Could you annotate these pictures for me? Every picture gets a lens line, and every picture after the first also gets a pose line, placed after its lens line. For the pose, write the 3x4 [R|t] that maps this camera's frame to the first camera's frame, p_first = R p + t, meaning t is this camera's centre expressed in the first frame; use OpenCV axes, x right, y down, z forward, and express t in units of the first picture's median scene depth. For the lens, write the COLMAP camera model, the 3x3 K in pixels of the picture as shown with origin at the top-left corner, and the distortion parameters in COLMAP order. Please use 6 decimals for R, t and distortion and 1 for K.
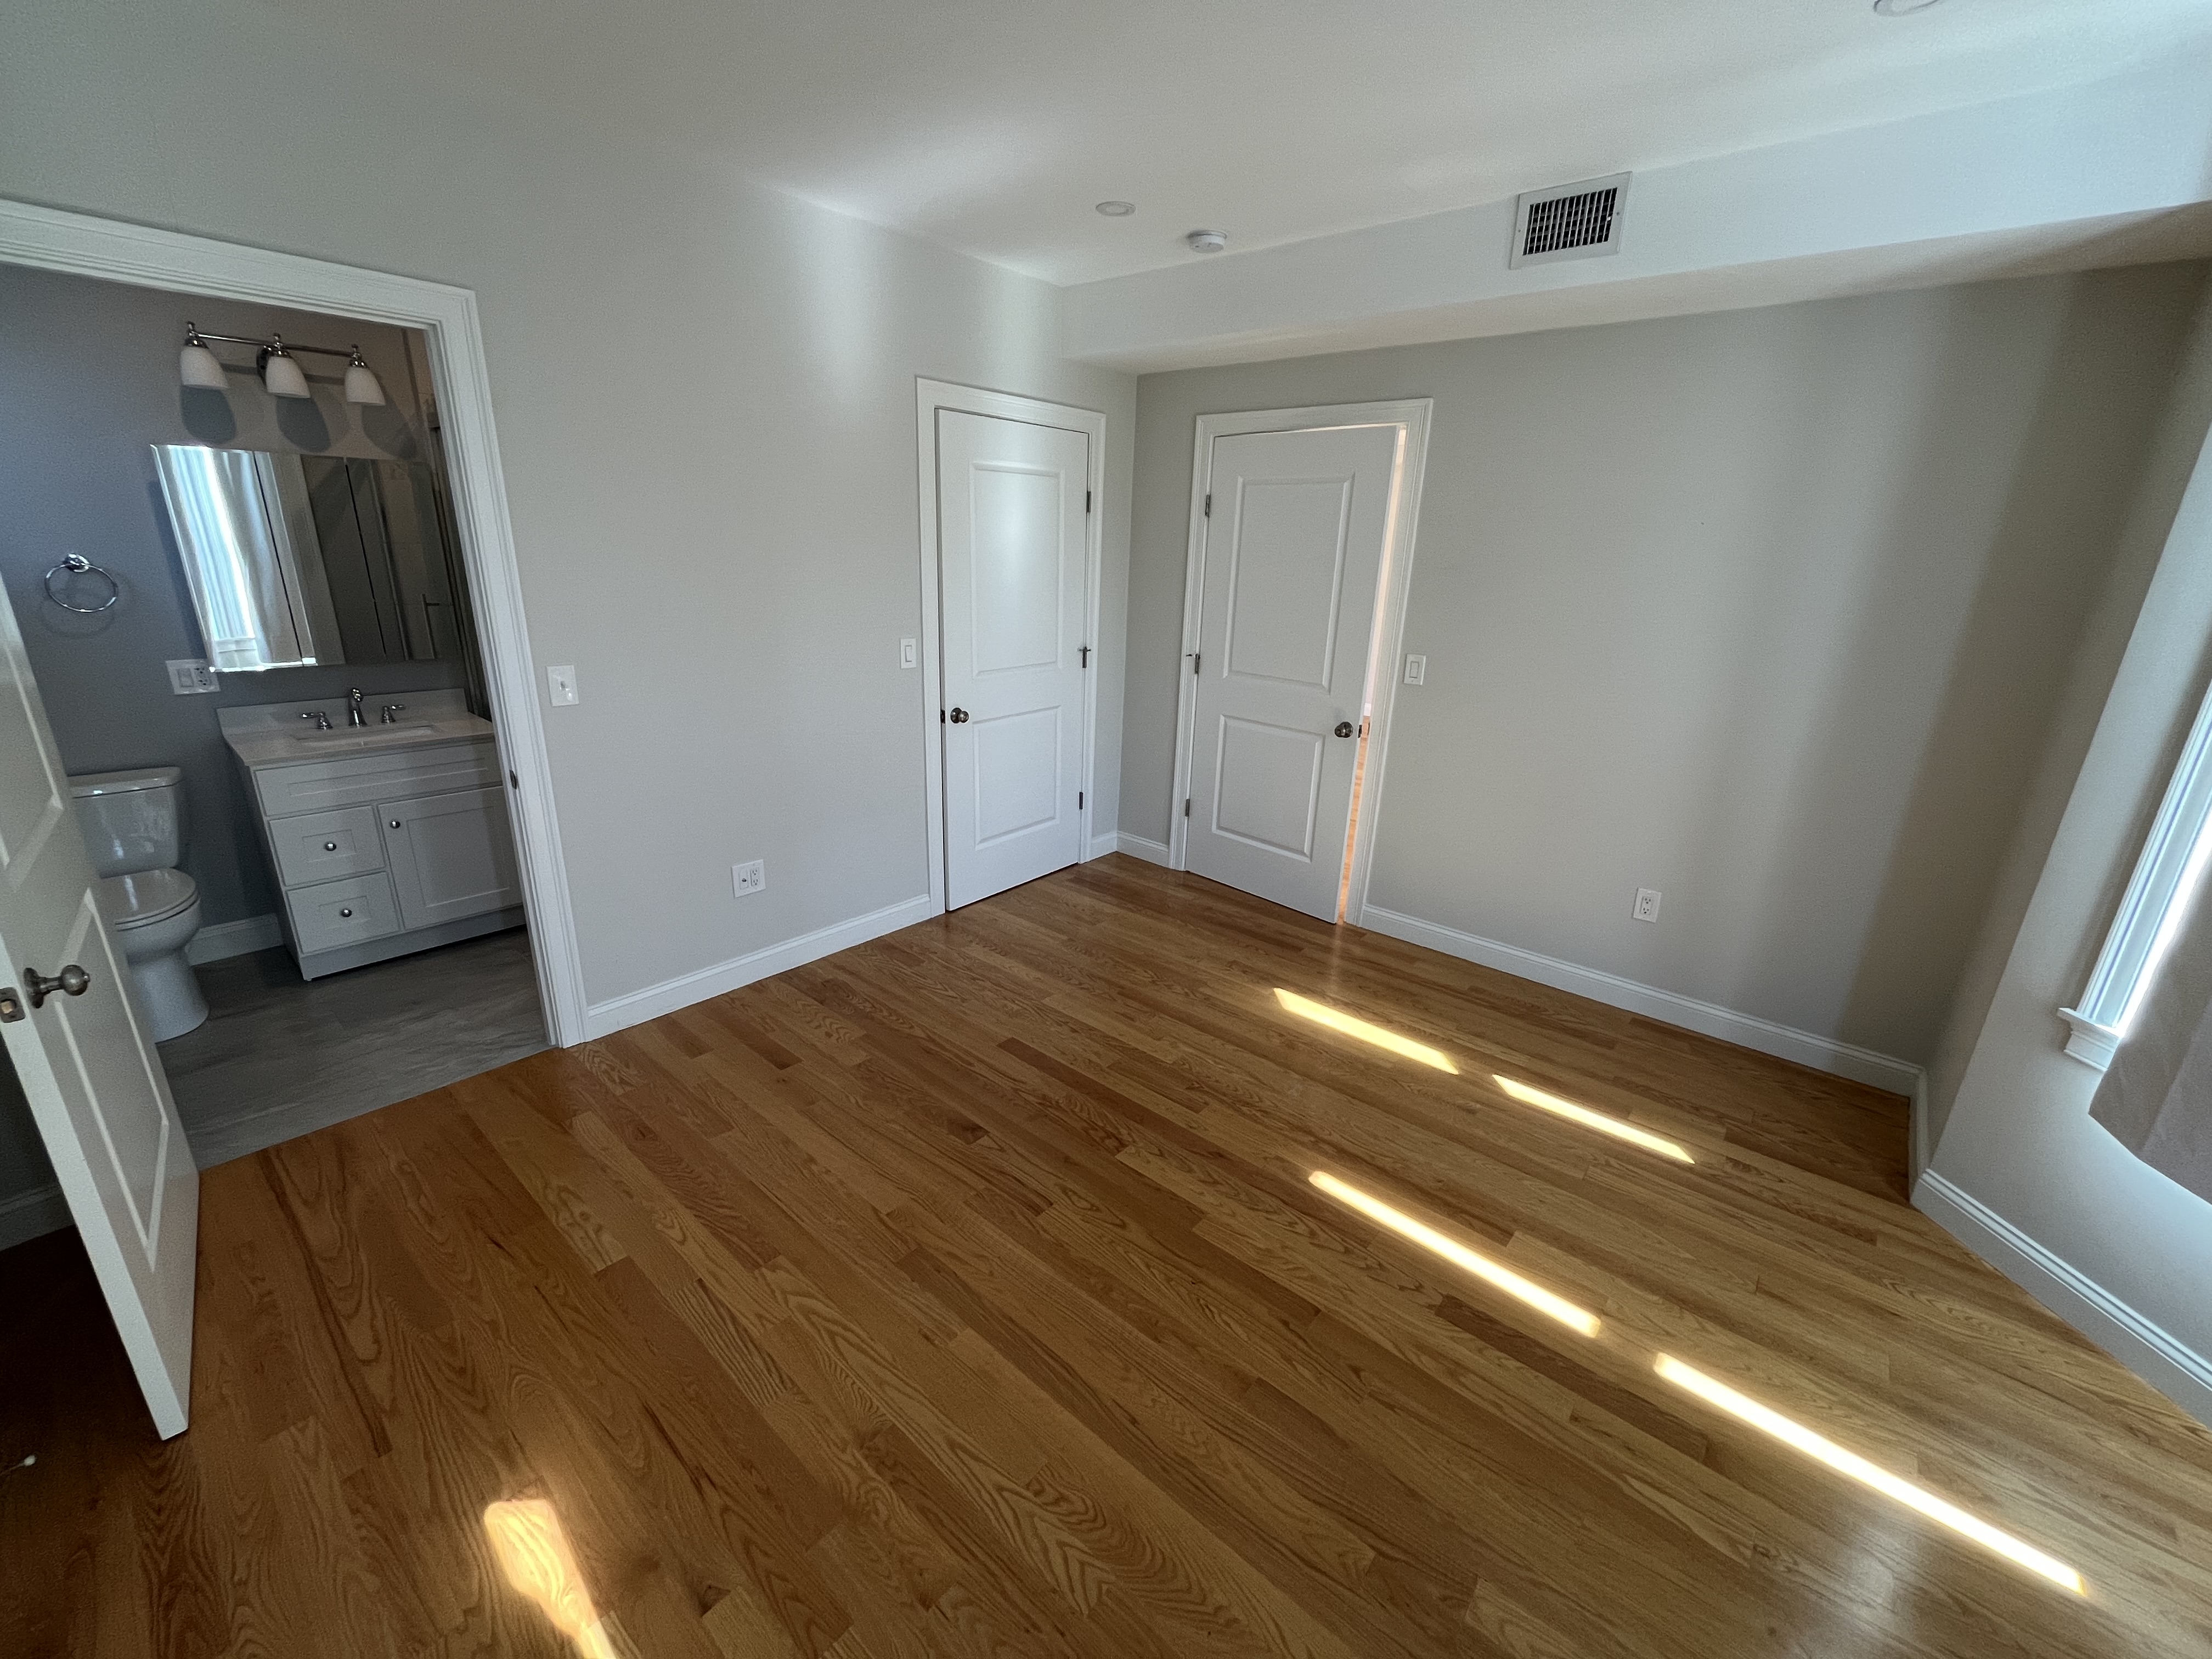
lens RADIAL K [[892.0, 0, 1098.7], [0, 892.0, 823.1], [0, 0, 1]] dist [-0.003618, -0.000533]
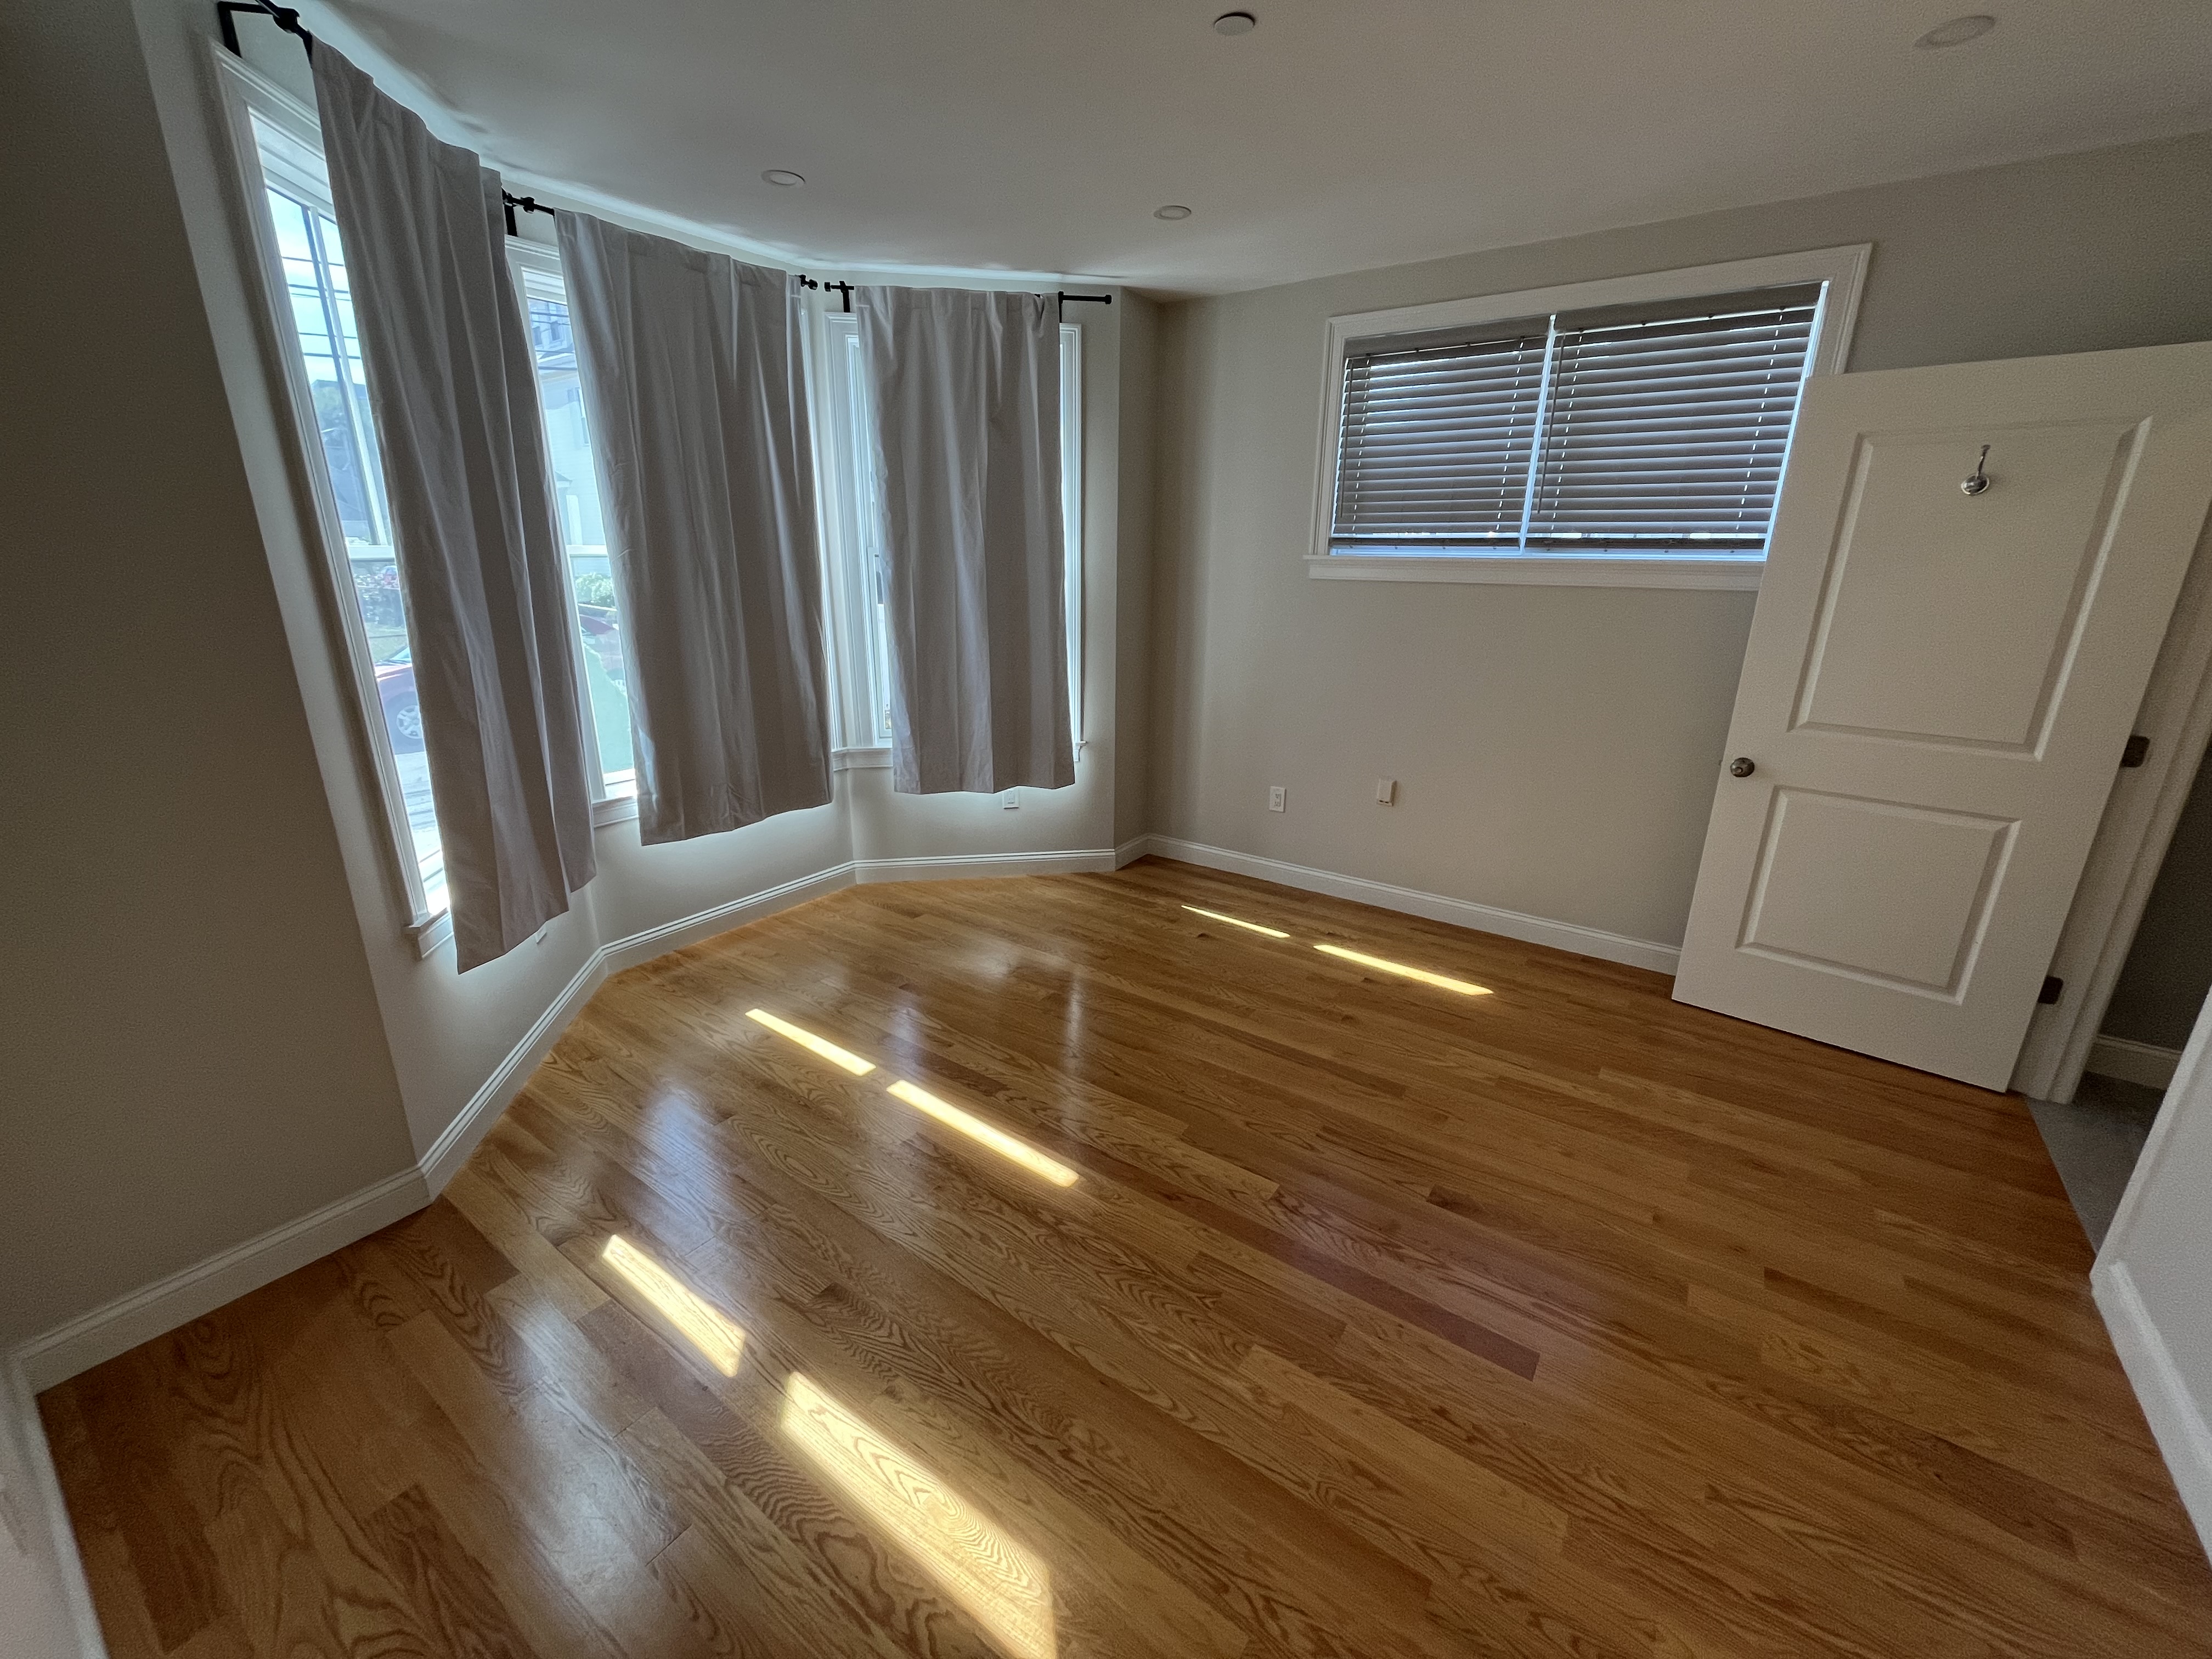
lens RADIAL K [[892.0, 0, 1098.7], [0, 892.0, 823.1], [0, 0, 1]] dist [-0.003618, -0.000533]
pose [[-0.994730, -0.012277, -0.101792, 0.306172], [-0.067974, 0.822224, 0.565091, -0.456064], [0.076759, 0.569032, -0.818725, 1.528596]]
